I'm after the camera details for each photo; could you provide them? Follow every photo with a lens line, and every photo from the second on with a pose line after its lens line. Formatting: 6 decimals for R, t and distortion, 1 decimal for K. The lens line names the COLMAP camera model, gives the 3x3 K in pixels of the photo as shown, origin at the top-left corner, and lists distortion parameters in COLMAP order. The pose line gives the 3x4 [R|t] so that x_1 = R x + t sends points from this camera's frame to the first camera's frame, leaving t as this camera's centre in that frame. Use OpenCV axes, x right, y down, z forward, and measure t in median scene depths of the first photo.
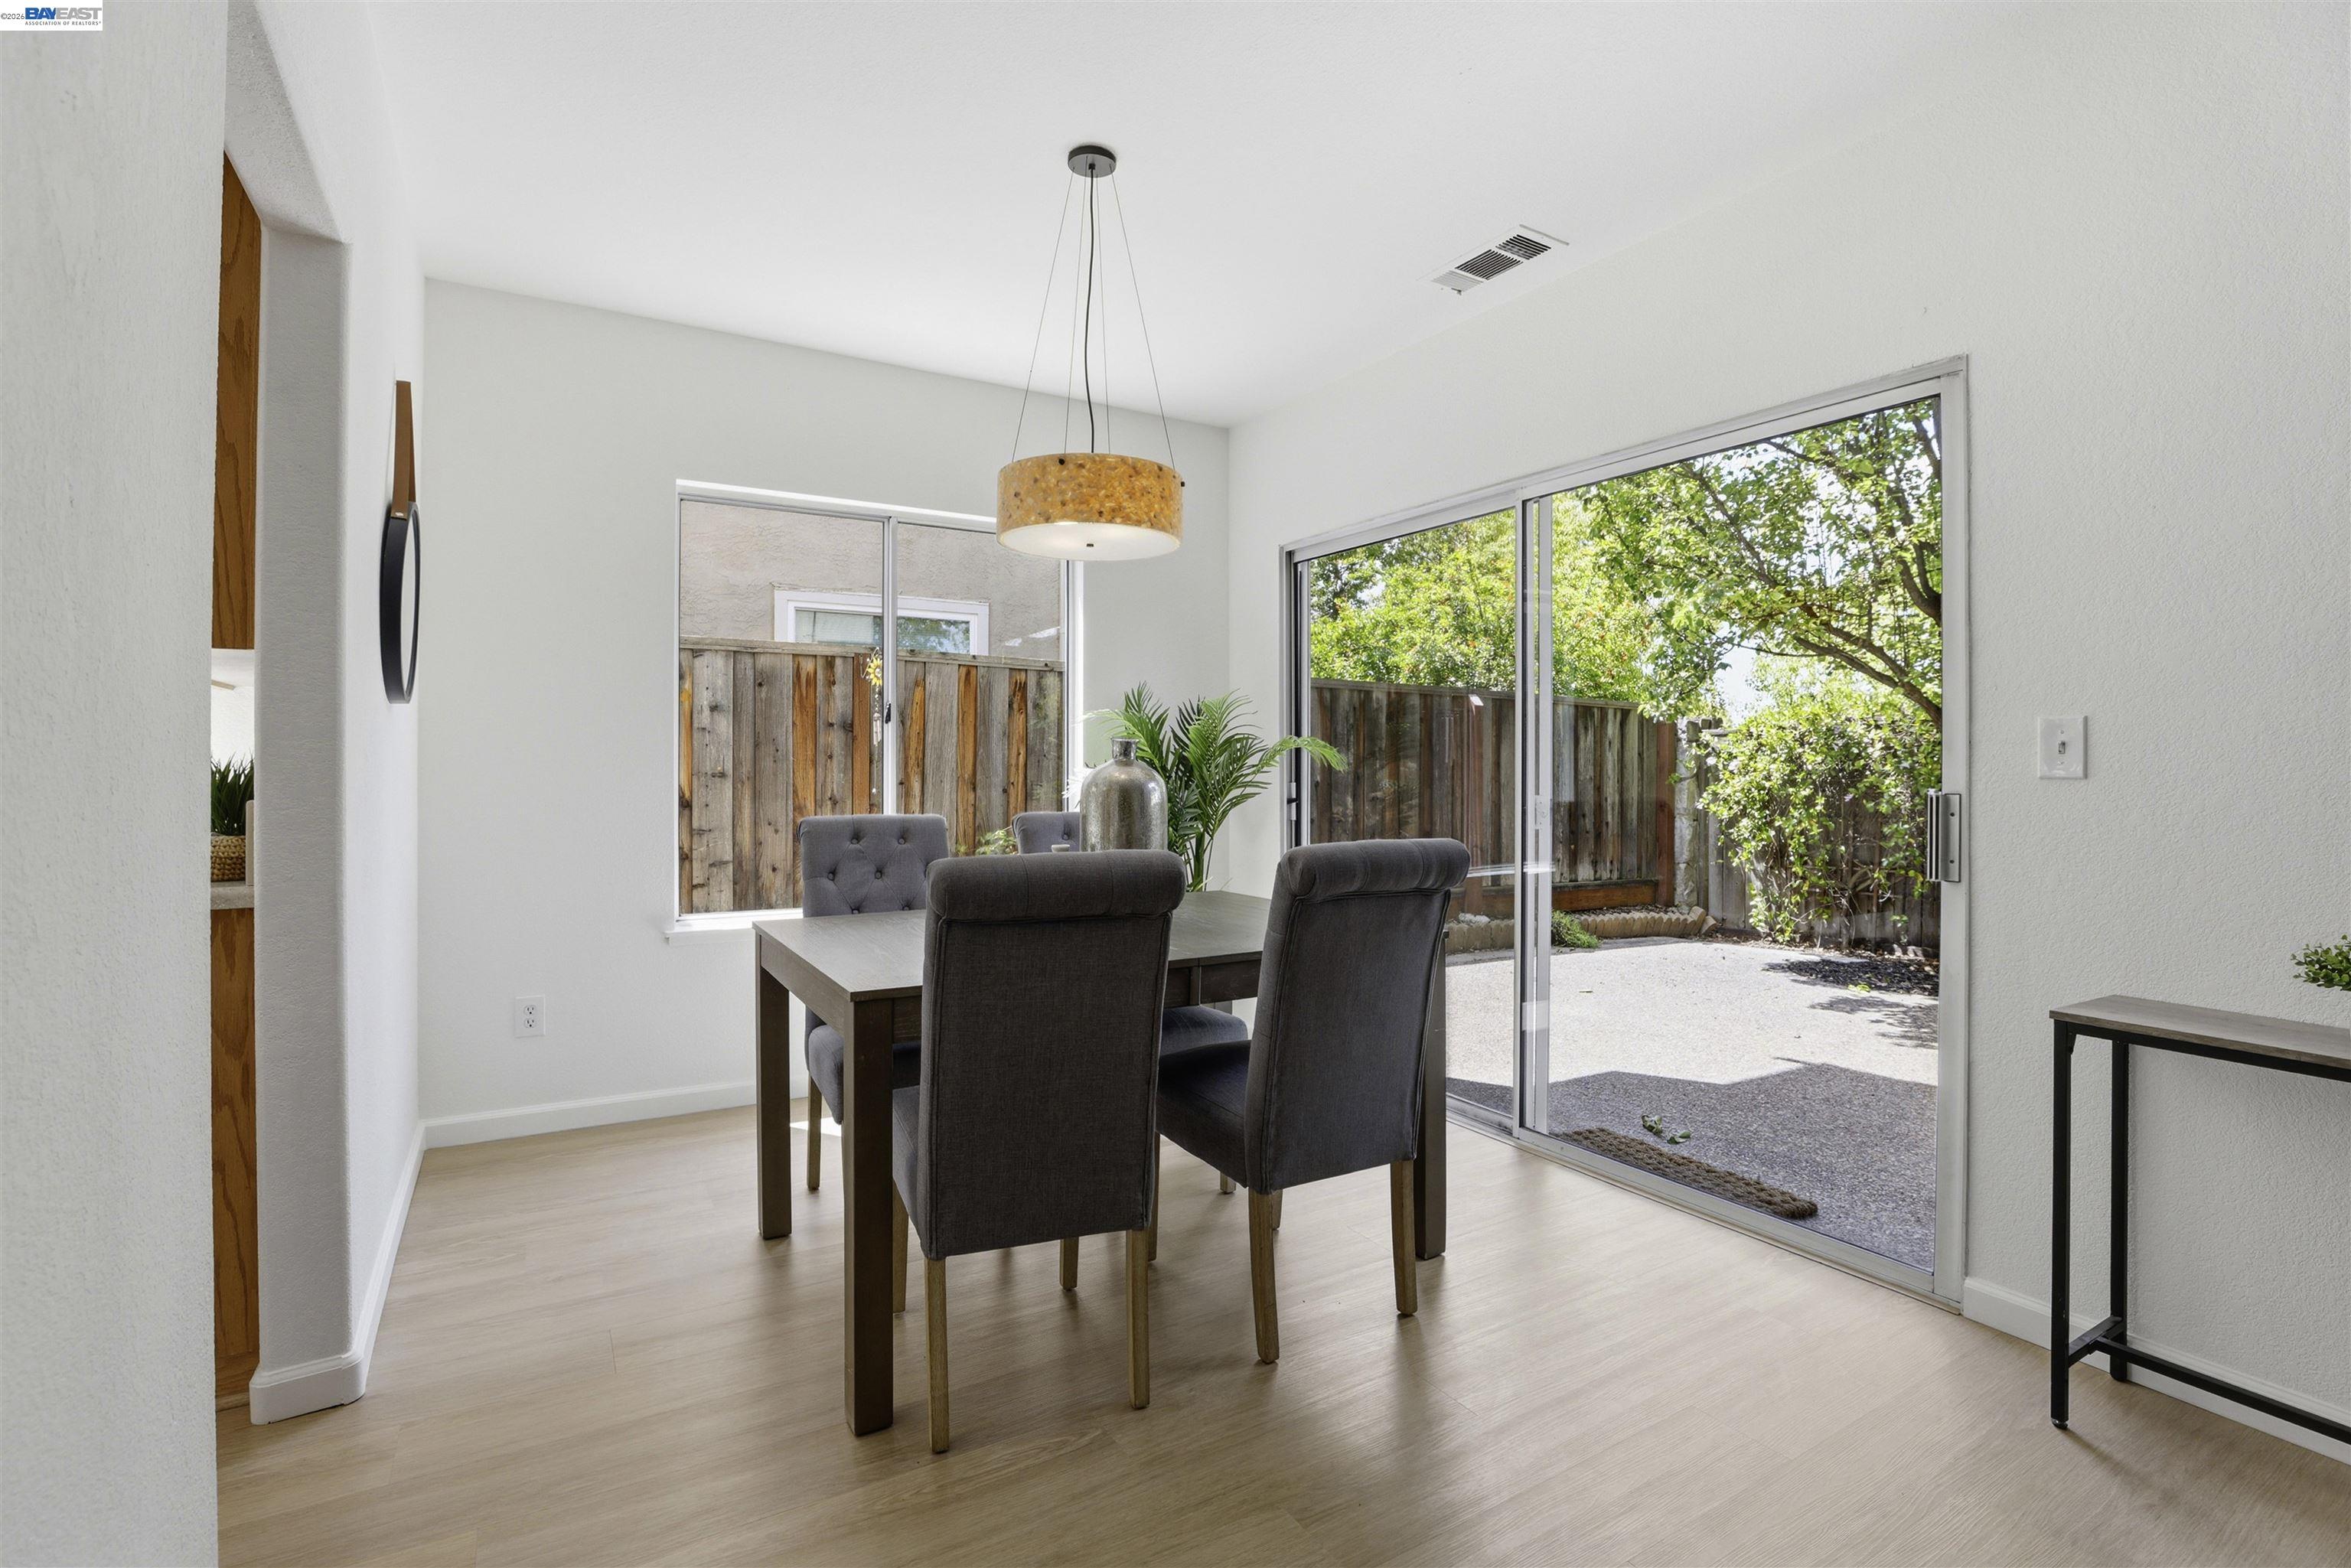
lens RADIAL K [[1073.1, 0, 1177.6], [0, 1073.1, 770.6], [0, 0, 1]] dist [-0.033116, 0.006384]
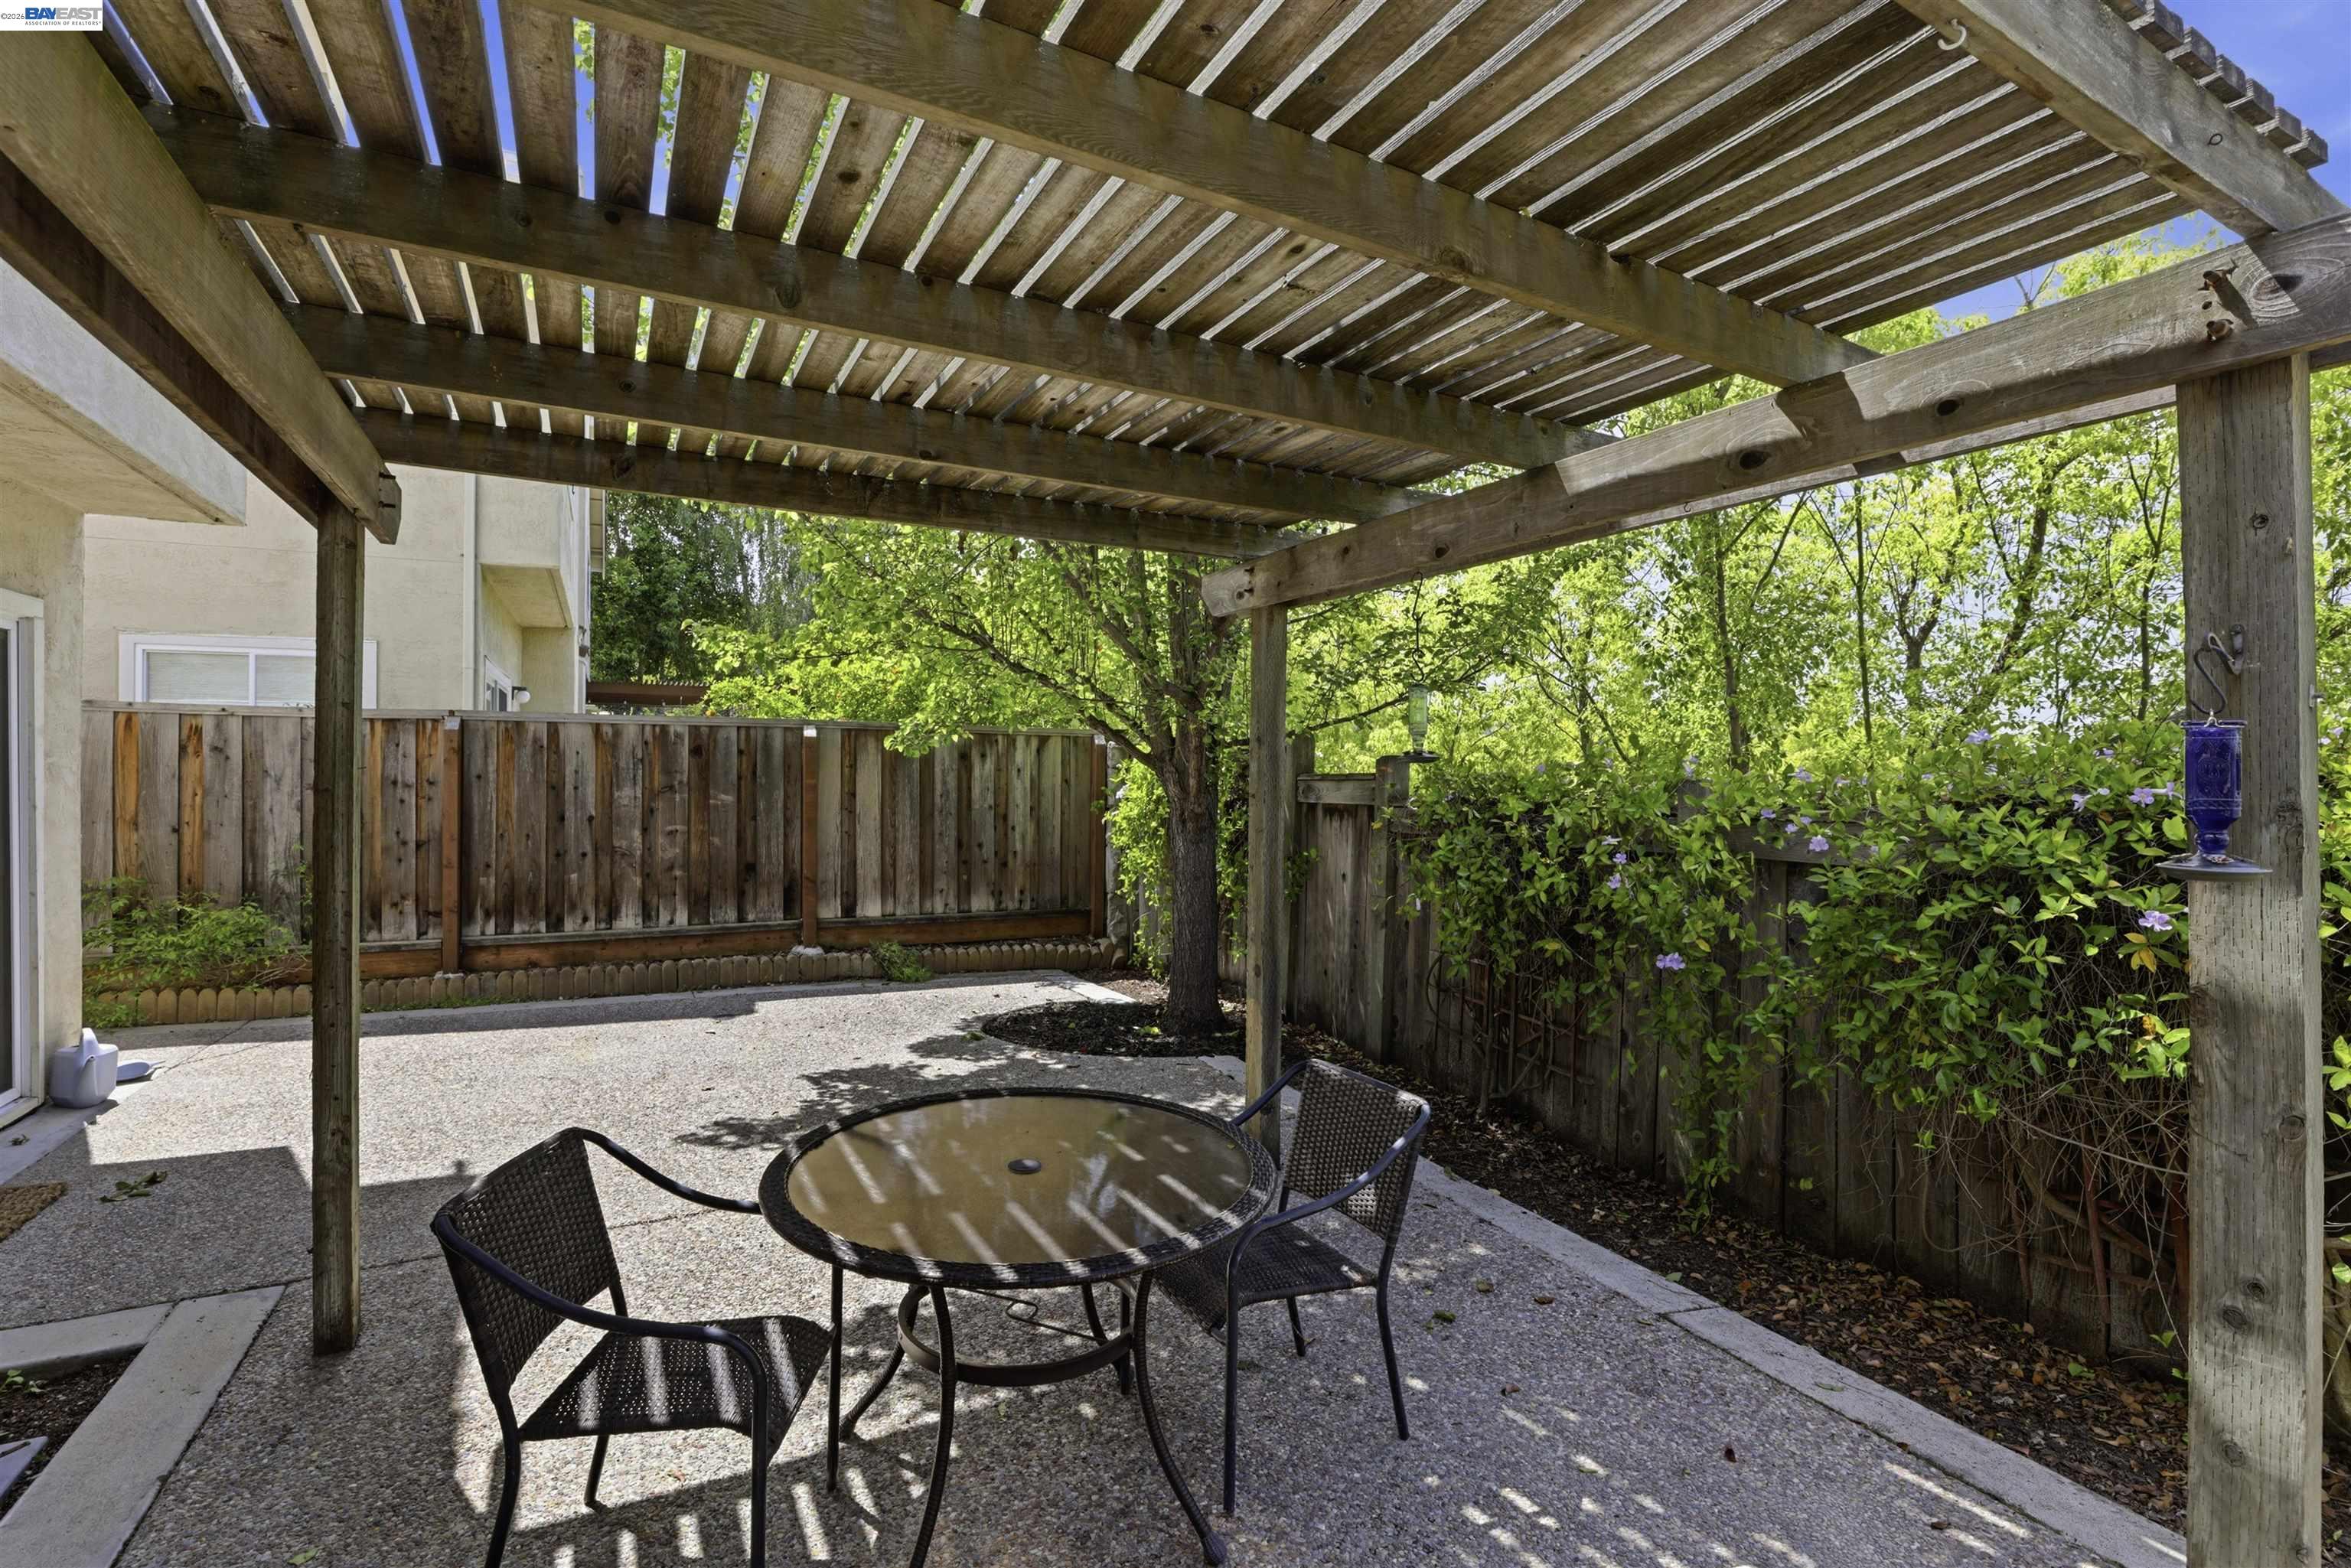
lens RADIAL K [[1073.1, 0, 1184.4], [0, 1073.1, 782.8], [0, 0, 1]] dist [-0.033116, 0.006384]
pose [[0.998370, -0.003129, -0.056994, 0.664425], [0.003648, 0.999953, 0.008992, -0.024948], [0.056963, -0.009185, 0.998334, 0.024543]]
